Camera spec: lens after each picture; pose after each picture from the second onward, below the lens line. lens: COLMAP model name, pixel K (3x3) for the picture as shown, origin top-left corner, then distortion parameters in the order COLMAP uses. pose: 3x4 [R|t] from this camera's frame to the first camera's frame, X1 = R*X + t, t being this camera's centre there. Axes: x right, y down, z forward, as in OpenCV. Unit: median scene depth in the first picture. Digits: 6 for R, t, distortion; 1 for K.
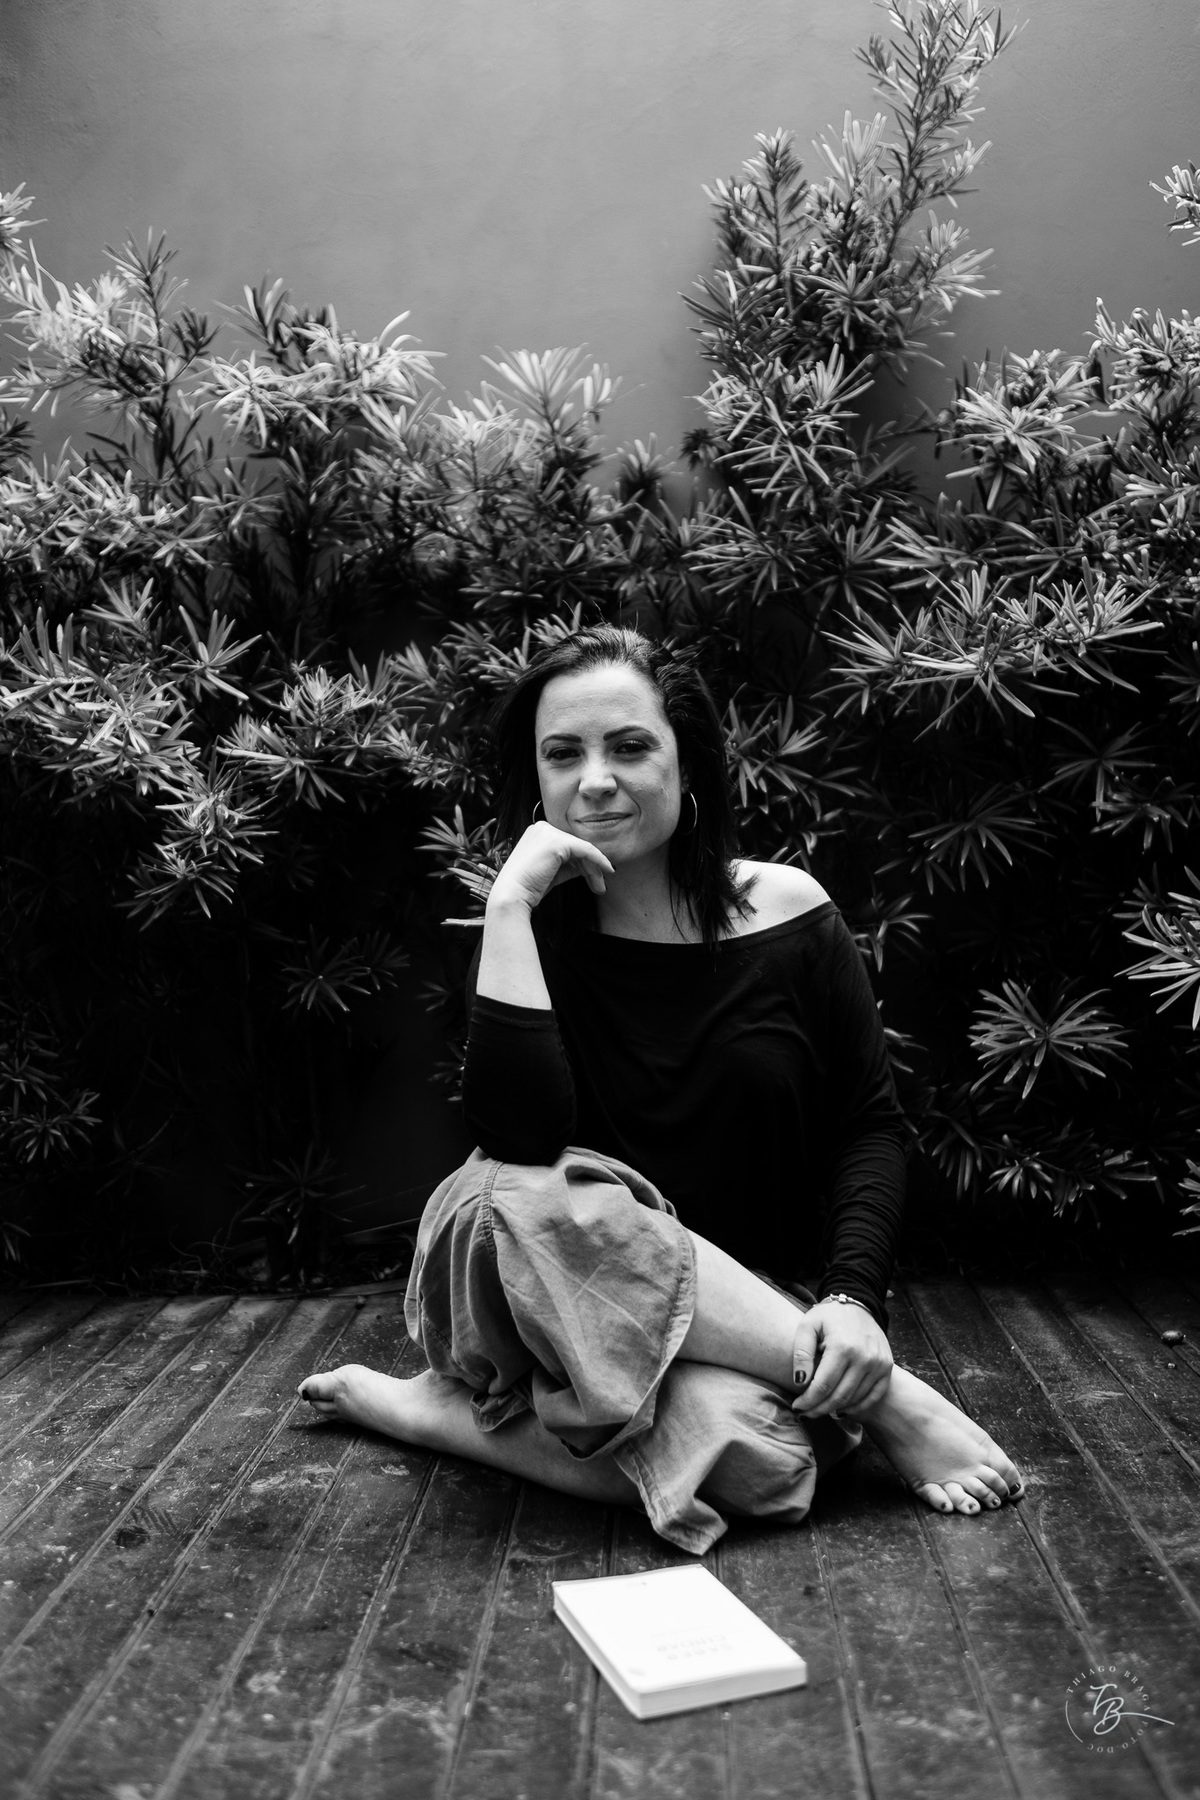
lens RADIAL K [[1841.1, 0, 595.6], [0, 1841.1, 853.3], [0, 0, 1]] dist [0.011528, 0.042433]
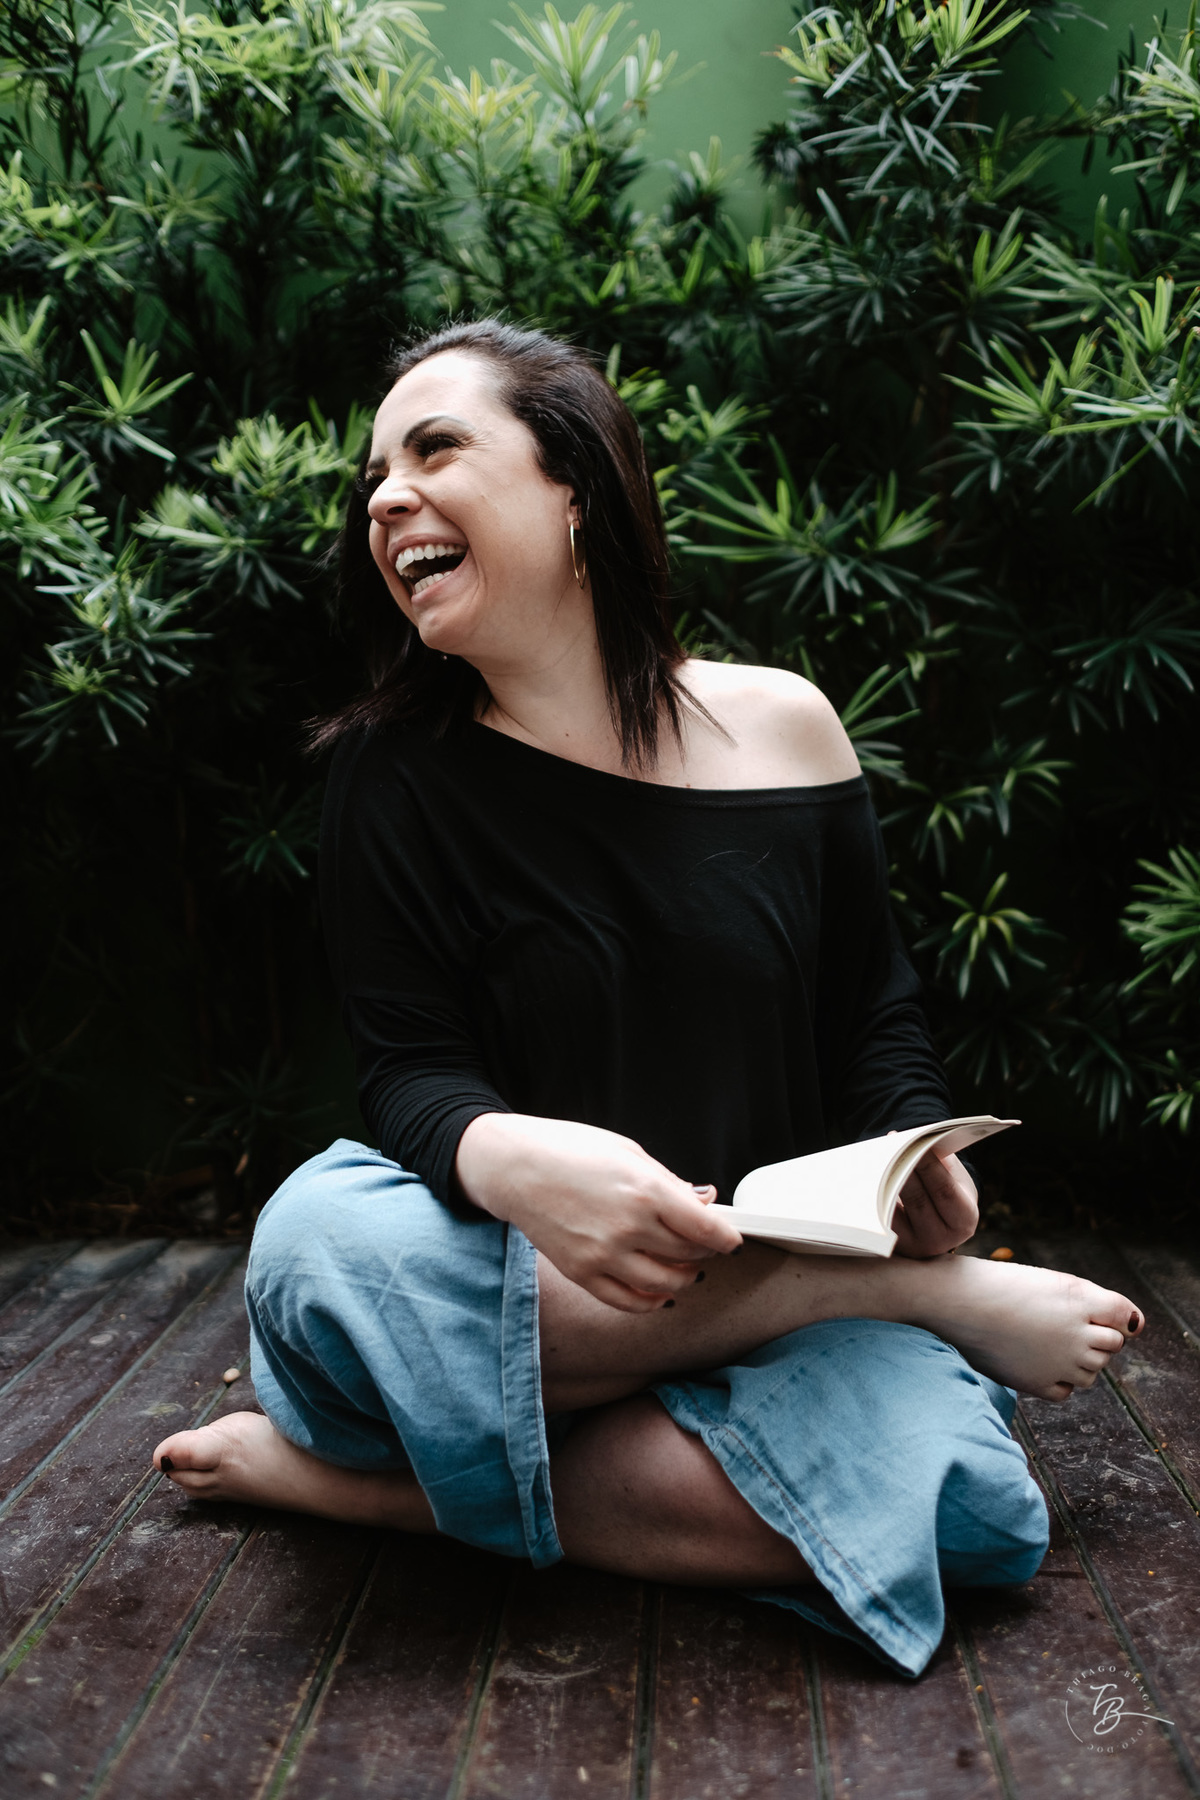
lens RADIAL K [[1841.1, 0, 595.6], [0, 1841.1, 853.3], [0, 0, 1]] dist [0.011528, 0.042433]
pose [[0.999793, 0.013451, -0.015255, -0.003256], [-0.012756, 0.998916, 0.044766, 0.040179], [0.015841, -0.044562, 0.998881, 0.239430]]
